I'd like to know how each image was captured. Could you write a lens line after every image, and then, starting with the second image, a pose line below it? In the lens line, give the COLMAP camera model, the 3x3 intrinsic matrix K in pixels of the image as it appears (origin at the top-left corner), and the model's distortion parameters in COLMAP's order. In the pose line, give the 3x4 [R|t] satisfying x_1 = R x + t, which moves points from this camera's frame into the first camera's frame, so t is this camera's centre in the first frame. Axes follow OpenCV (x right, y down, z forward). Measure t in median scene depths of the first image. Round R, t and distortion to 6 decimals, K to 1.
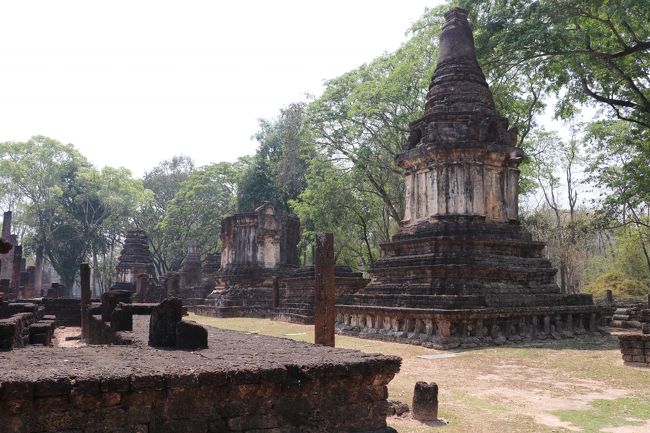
lens RADIAL K [[533.3, 0, 325.0], [0, 533.3, 216.5], [0, 0, 1]] dist [-0.189065, 0.185360]
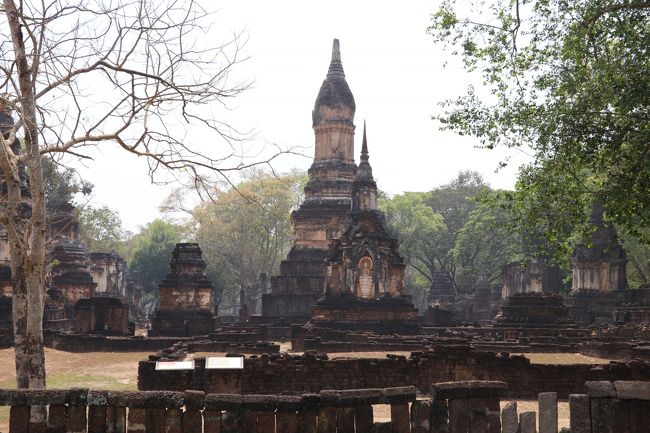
lens RADIAL K [[1038.4, 0, 320.6], [0, 1038.4, 217.3], [0, 0, 1]] dist [0.101853, 0.092797]
pose [[0.919040, -0.022550, -0.393520, 0.994572], [0.045046, 0.997830, 0.048024, -0.599190], [0.391583, -0.061863, 0.918061, -3.769387]]
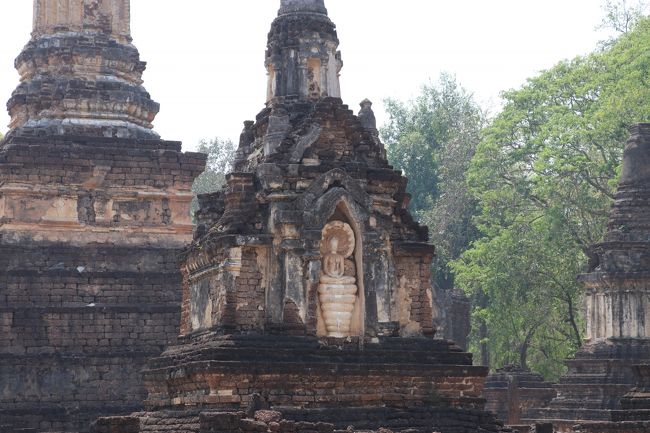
lens RADIAL K [[1623.9, 0, 325.0], [0, 1623.9, 216.5], [0, 0, 1]] dist [0.443685, 0.247976]
pose [[0.994412, -0.020140, -0.103626, -0.024942], [0.022976, 0.999391, 0.026247, -0.357278], [0.103035, -0.028481, 0.994270, -2.475352]]
